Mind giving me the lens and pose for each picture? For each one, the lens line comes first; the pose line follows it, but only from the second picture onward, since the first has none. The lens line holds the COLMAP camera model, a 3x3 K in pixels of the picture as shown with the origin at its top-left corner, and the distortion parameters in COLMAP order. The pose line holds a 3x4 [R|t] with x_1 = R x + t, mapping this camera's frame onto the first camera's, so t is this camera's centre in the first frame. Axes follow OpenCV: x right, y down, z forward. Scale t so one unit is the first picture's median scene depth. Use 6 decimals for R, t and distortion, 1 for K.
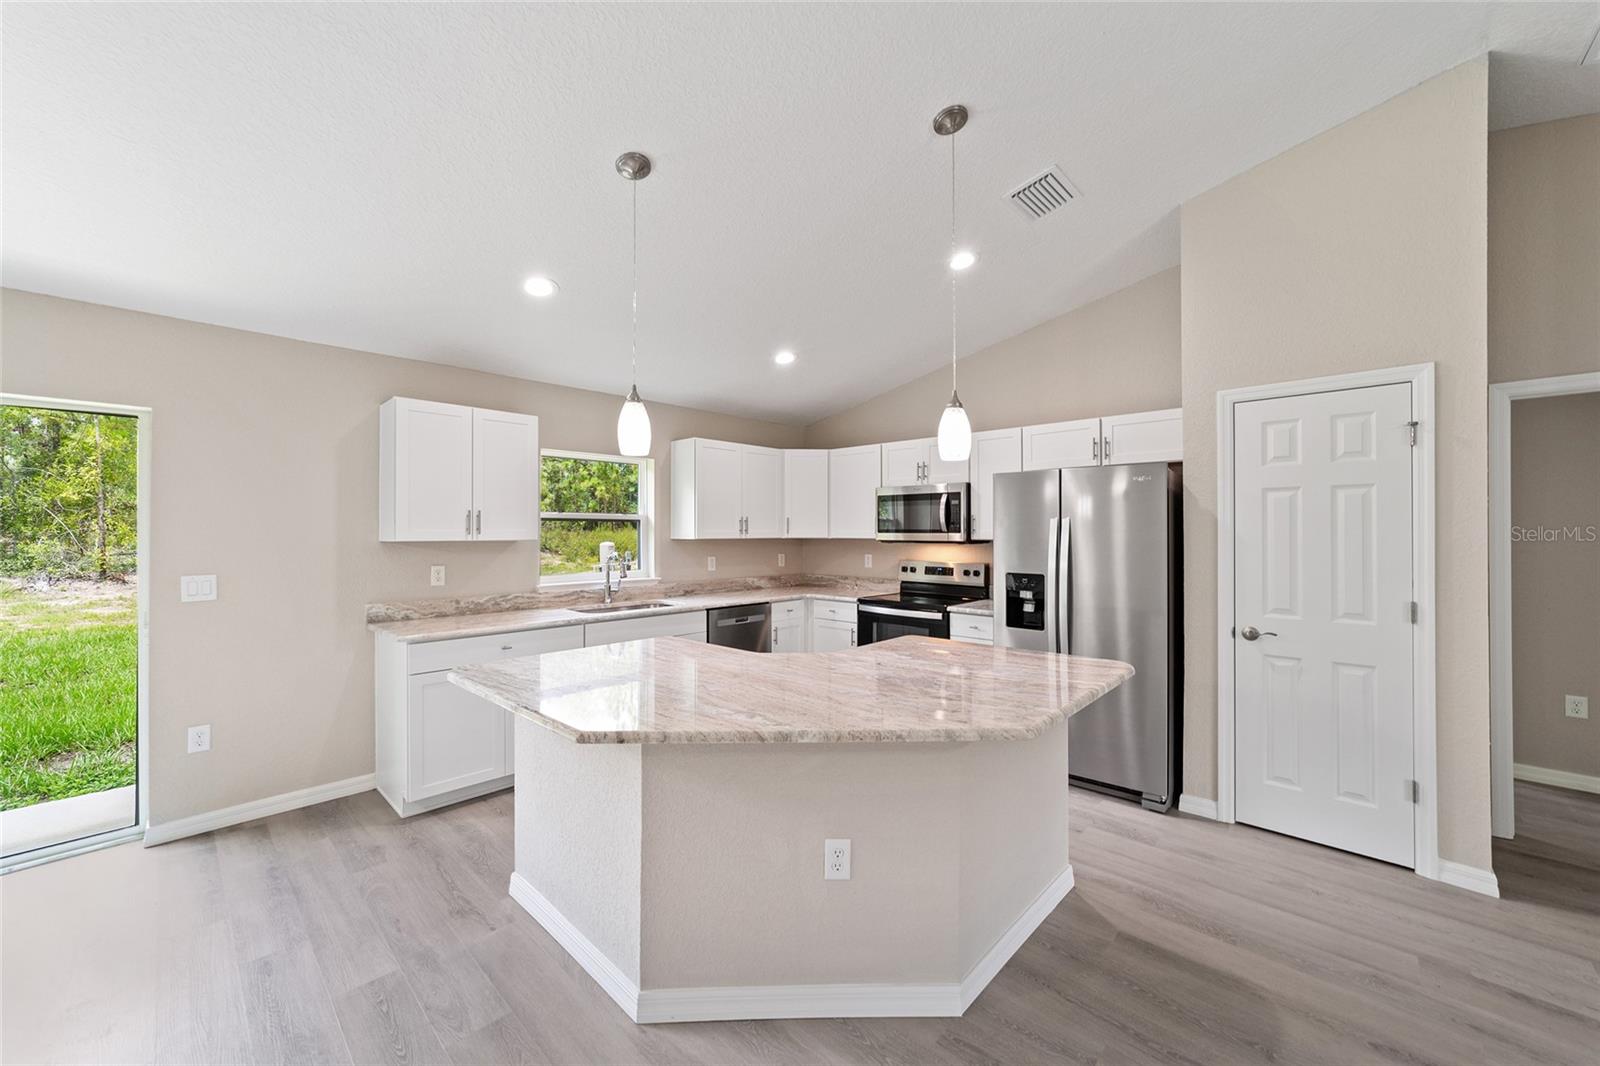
lens RADIAL K [[615.6, 0, 793.3], [0, 615.6, 527.5], [0, 0, 1]] dist [-0.017751, 0.008802]
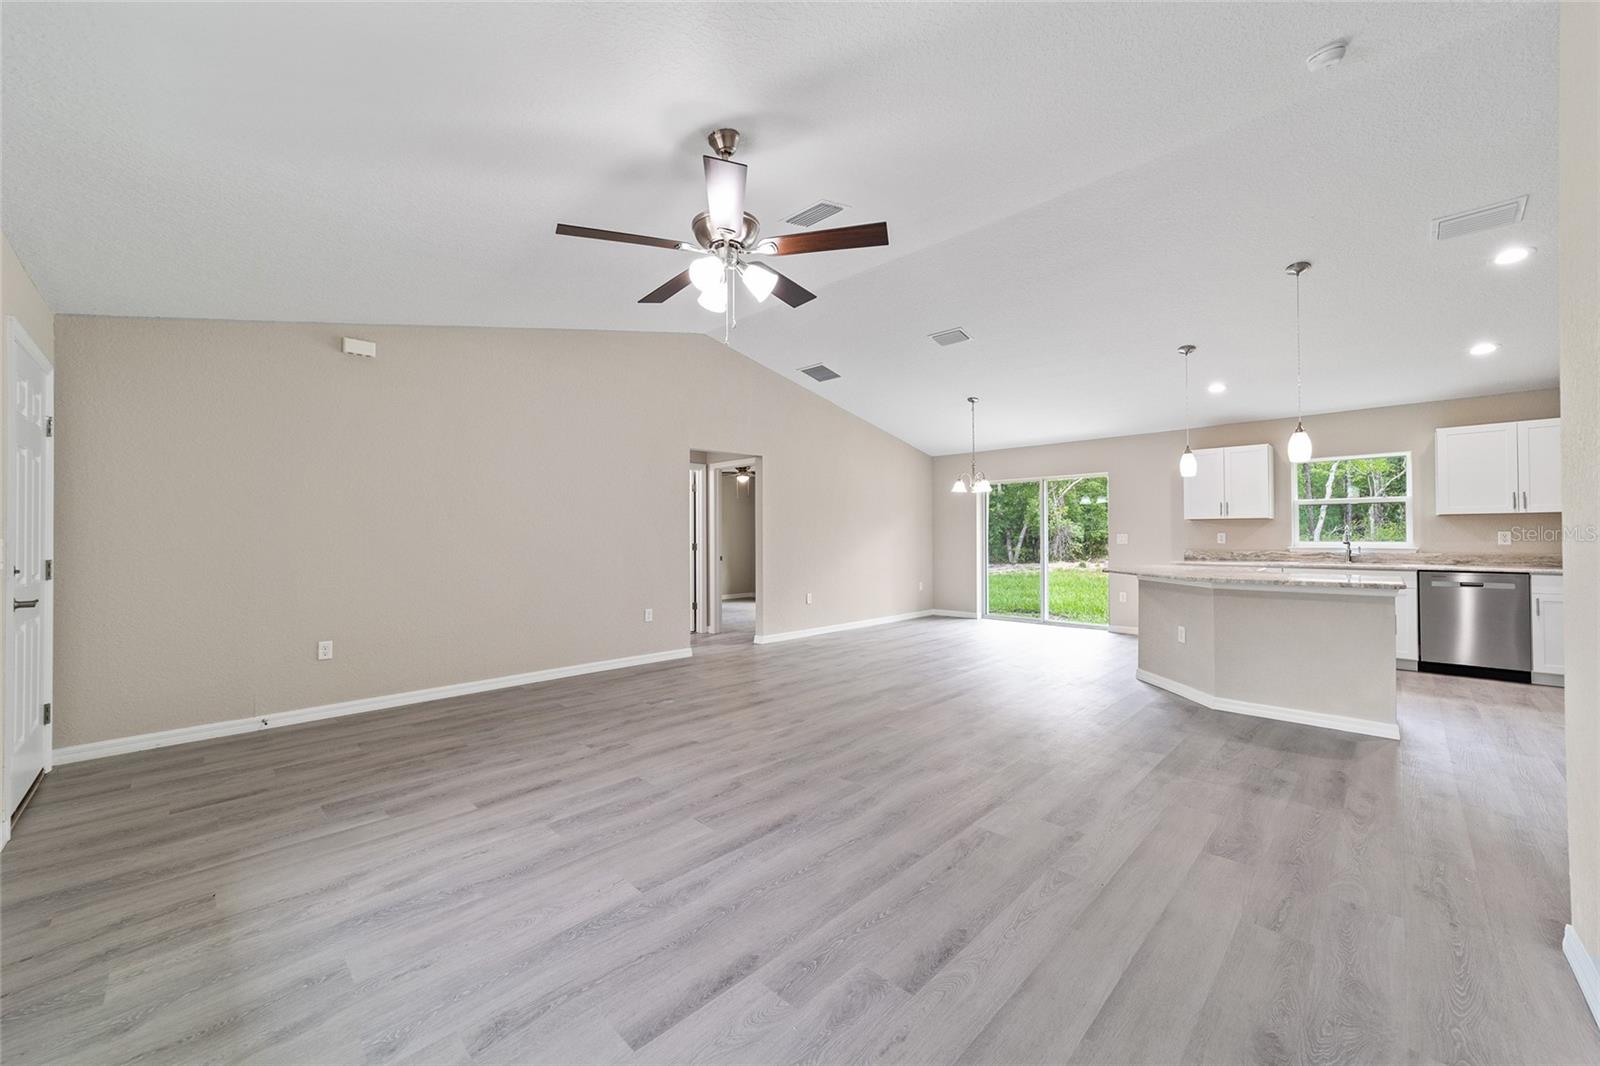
lens RADIAL K [[615.6, 0, 793.6], [0, 615.6, 530.9], [0, 0, 1]] dist [-0.017751, 0.008802]
pose [[-0.018833, -0.008032, -0.999790, 1.352350], [0.012896, 0.999883, -0.008276, 0.056899], [0.999739, -0.013050, -0.018727, -0.284097]]
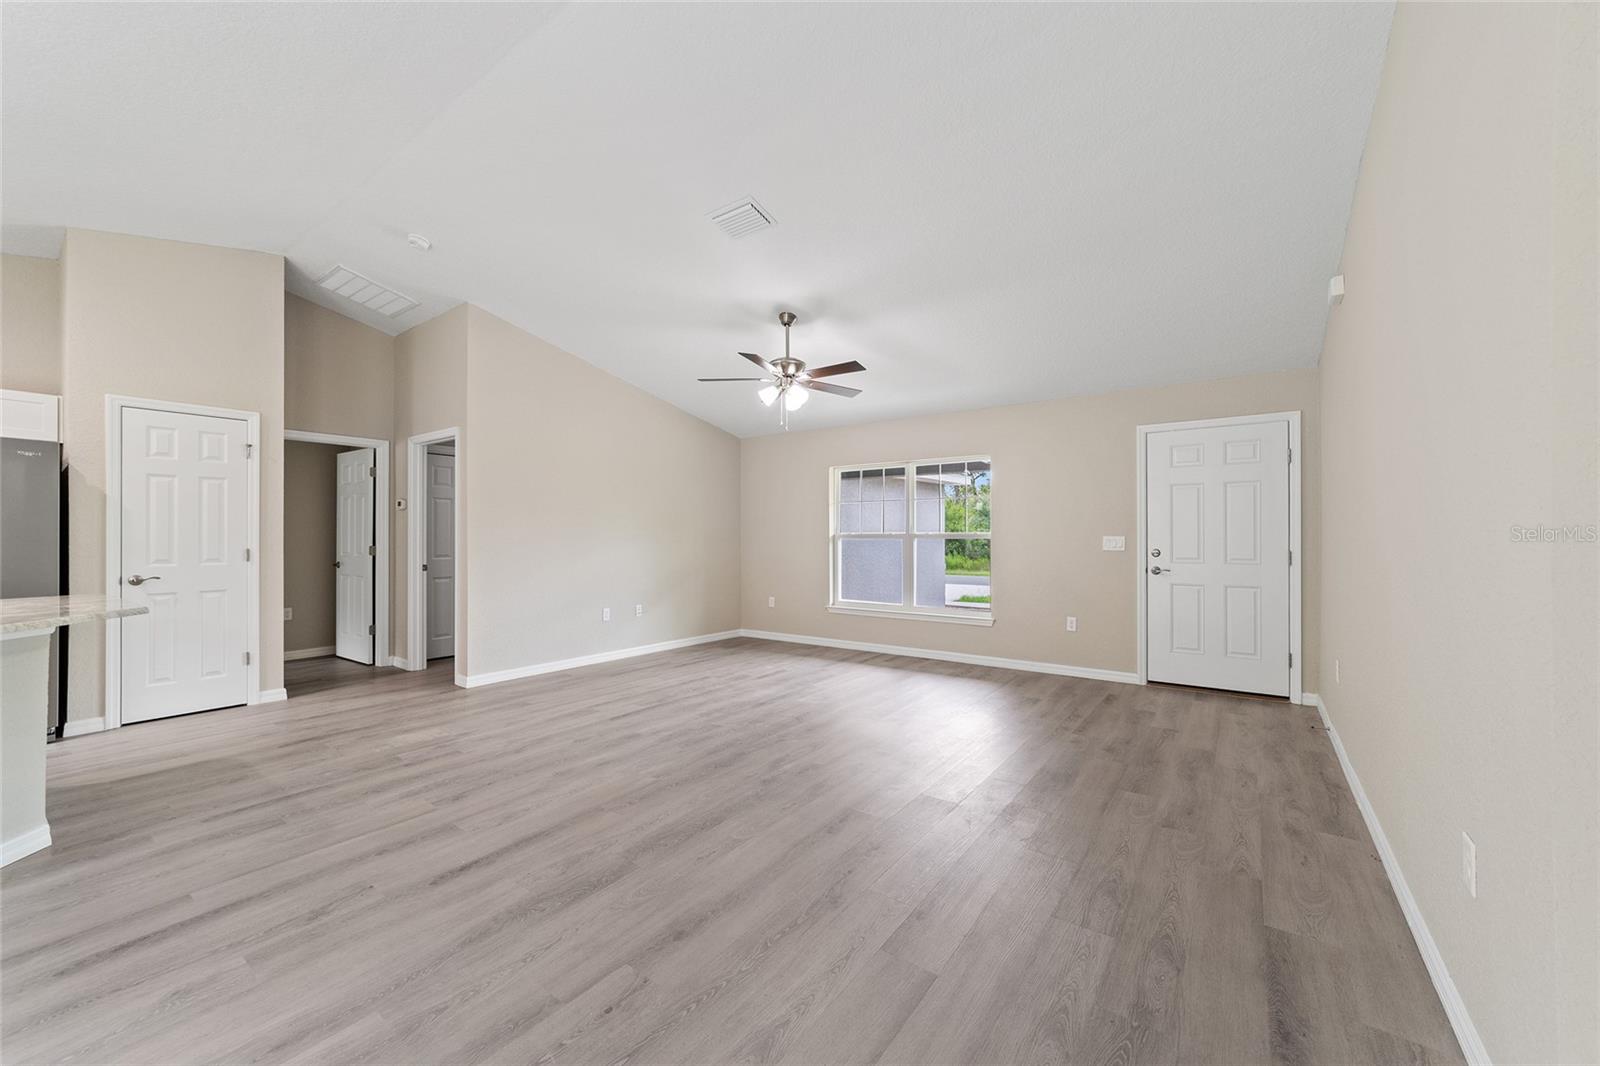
lens RADIAL K [[615.6, 0, 794.7], [0, 615.6, 537.2], [0, 0, 1]] dist [-0.017751, 0.008802]
pose [[-0.127728, -0.000409, 0.991809, -0.644325], [-0.006793, 0.999977, -0.000463, 0.057729], [-0.991786, -0.006796, -0.127728, -0.225234]]
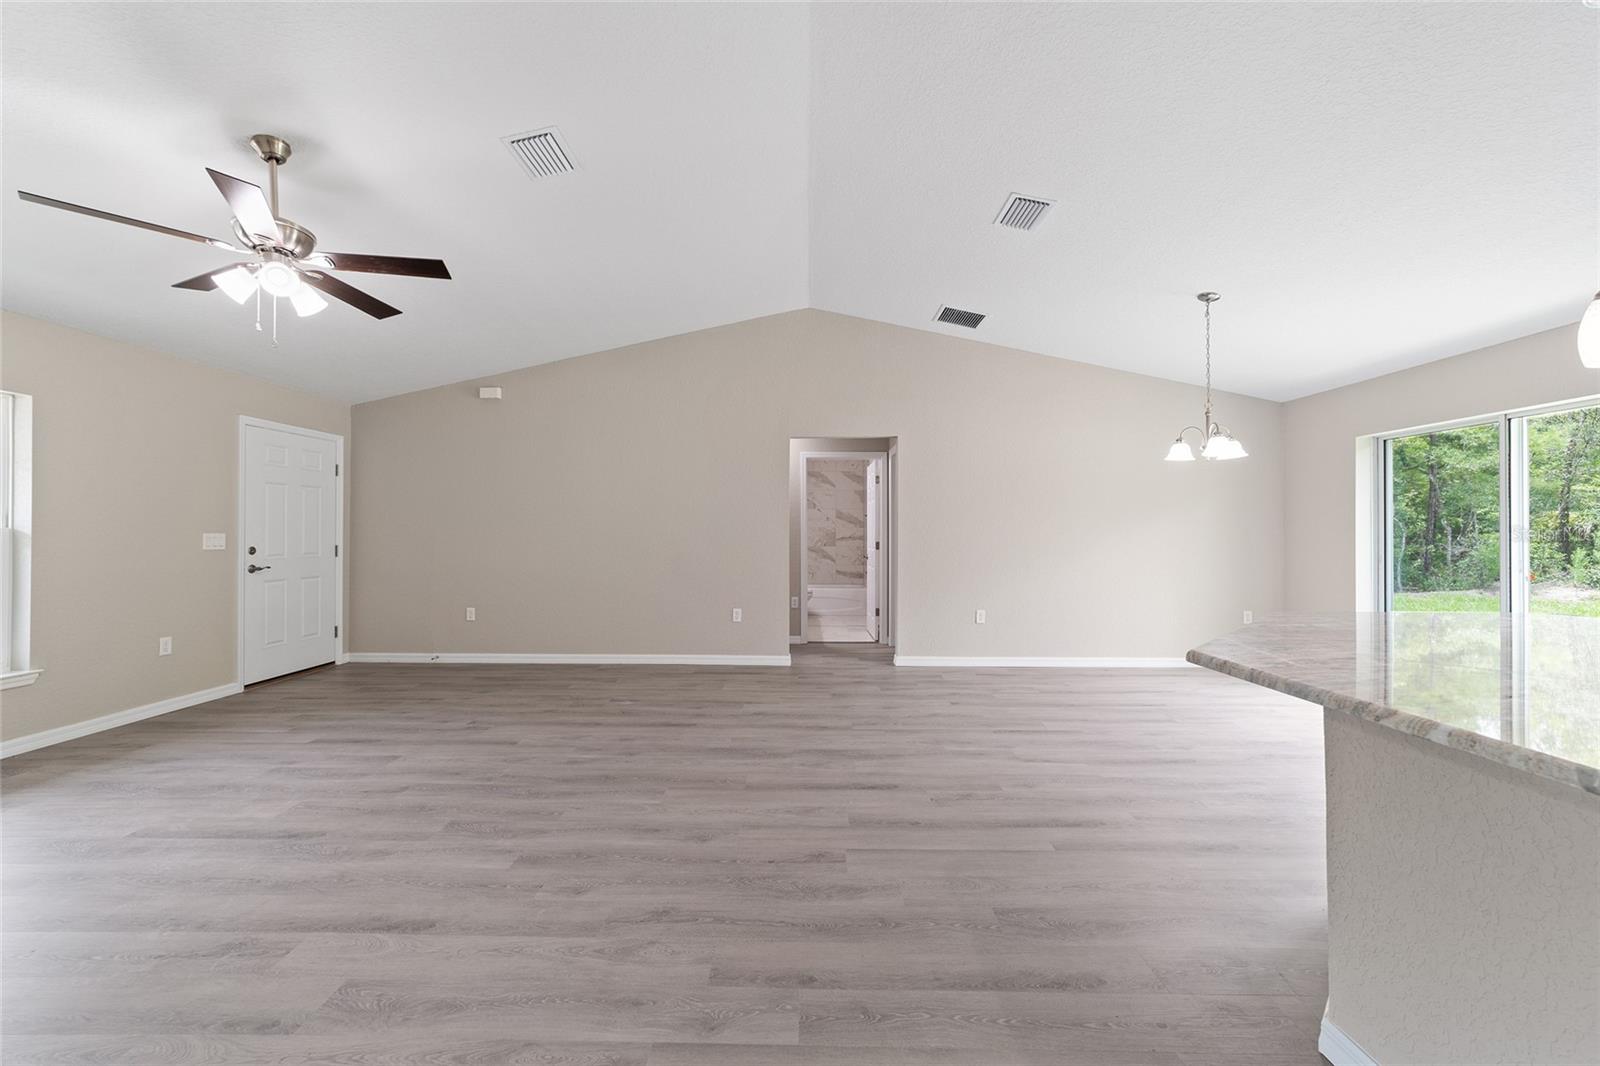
lens RADIAL K [[615.6, 0, 792.5], [0, 615.6, 527.7], [0, 0, 1]] dist [-0.017751, 0.008802]
pose [[-0.738043, -0.007743, -0.674709, 0.672945], [0.004673, 0.999852, -0.016585, 0.064736], [0.674738, -0.015393, -0.737897, 0.577508]]
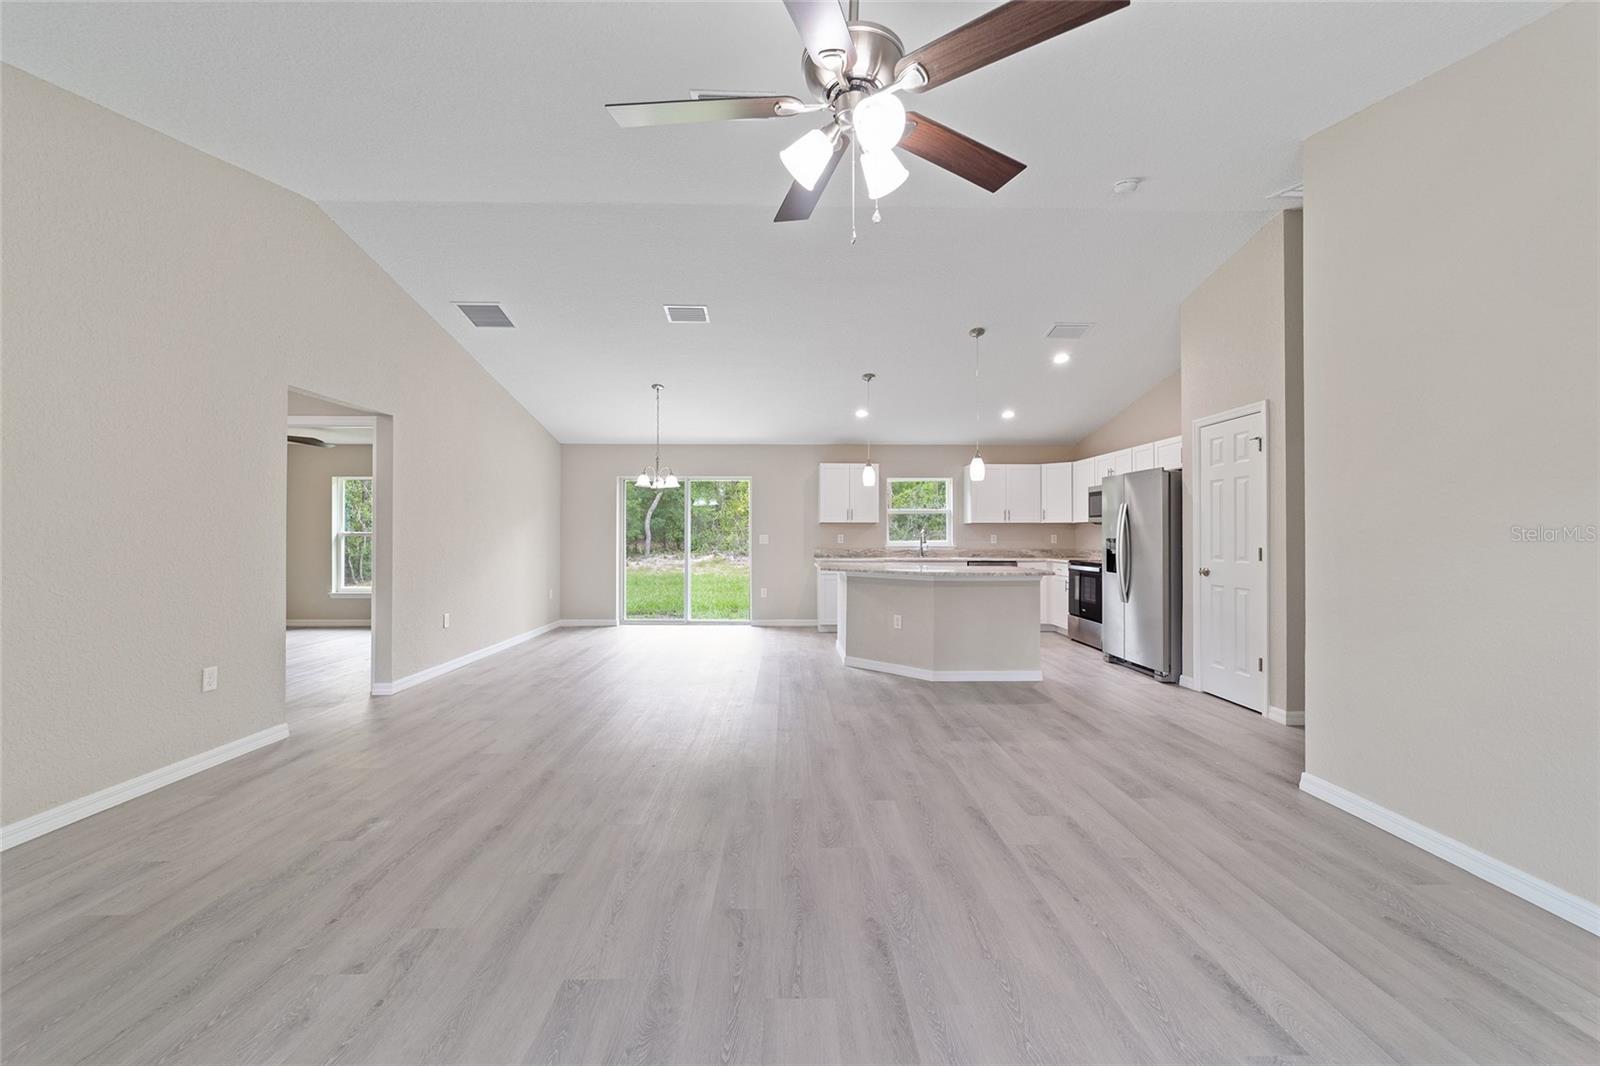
lens RADIAL K [[615.6, 0, 798.3], [0, 615.6, 532.1], [0, 0, 1]] dist [-0.017751, 0.008802]
pose [[0.706556, -0.002113, -0.707654, 0.938346], [0.004153, 0.999991, 0.001161, 0.052886], [0.707645, -0.003759, 0.706559, -0.732492]]
